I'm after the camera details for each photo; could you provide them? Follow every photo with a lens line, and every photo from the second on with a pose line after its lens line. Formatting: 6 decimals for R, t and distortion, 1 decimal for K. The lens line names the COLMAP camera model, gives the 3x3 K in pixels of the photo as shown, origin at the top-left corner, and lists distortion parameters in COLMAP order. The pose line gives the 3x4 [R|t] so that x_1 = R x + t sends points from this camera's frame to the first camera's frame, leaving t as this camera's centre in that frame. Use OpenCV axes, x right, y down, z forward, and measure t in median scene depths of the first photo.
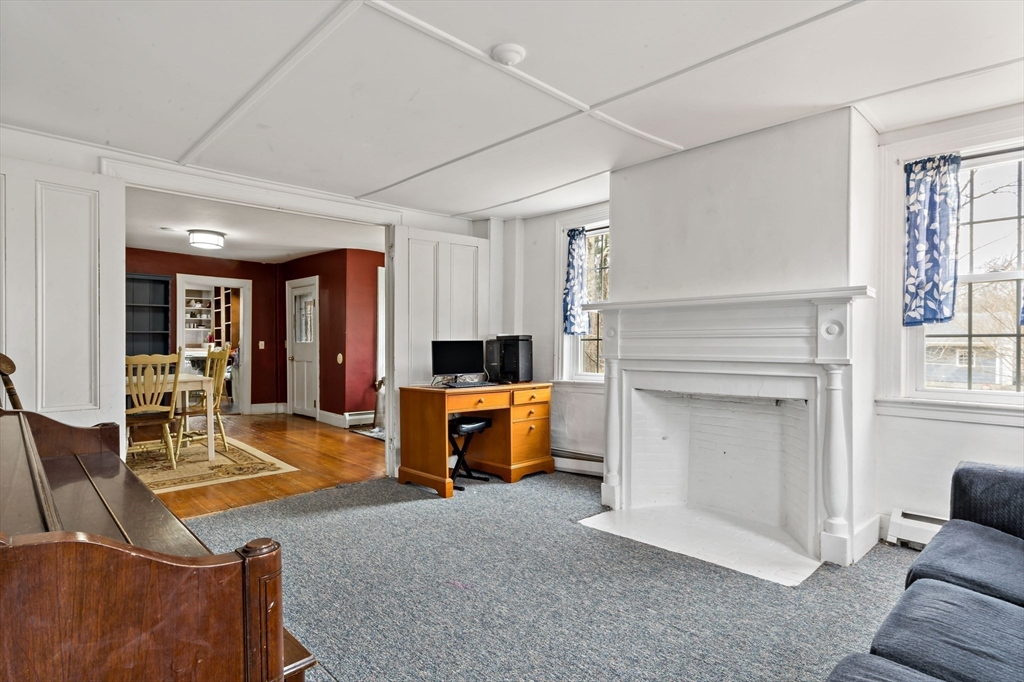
lens RADIAL K [[545.5, 0, 517.2], [0, 545.5, 344.1], [0, 0, 1]] dist [-0.002905, -0.000482]
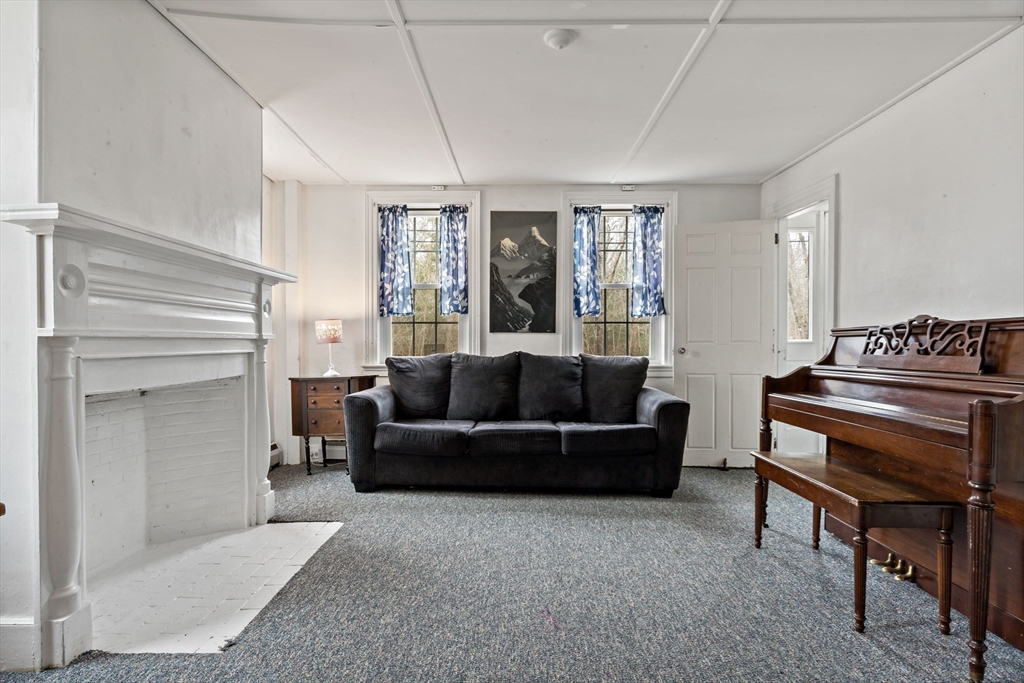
lens RADIAL K [[567.5, 0, 505.7], [0, 567.5, 346.1], [0, 0, 1]] dist [-0.029009, -0.000131]
pose [[-0.704705, -0.007262, 0.709464, -0.535928], [-0.006082, 0.999973, 0.004194, 0.039828], [-0.709475, -0.001359, -0.704730, 1.373401]]
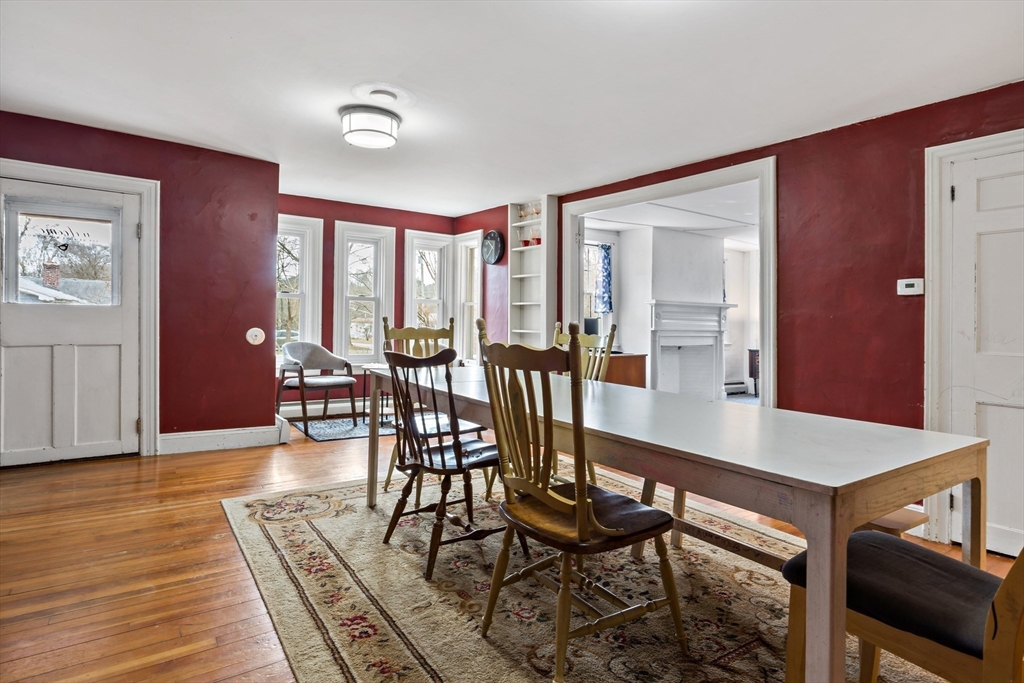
lens RADIAL K [[545.5, 0, 520.3], [0, 545.5, 323.5], [0, 0, 1]] dist [-0.002905, -0.000482]
pose [[0.143483, -0.000943, 0.989652, -2.187587], [-0.022235, 0.999744, 0.004176, 0.009300], [-0.989403, -0.022604, 0.143425, 1.531855]]
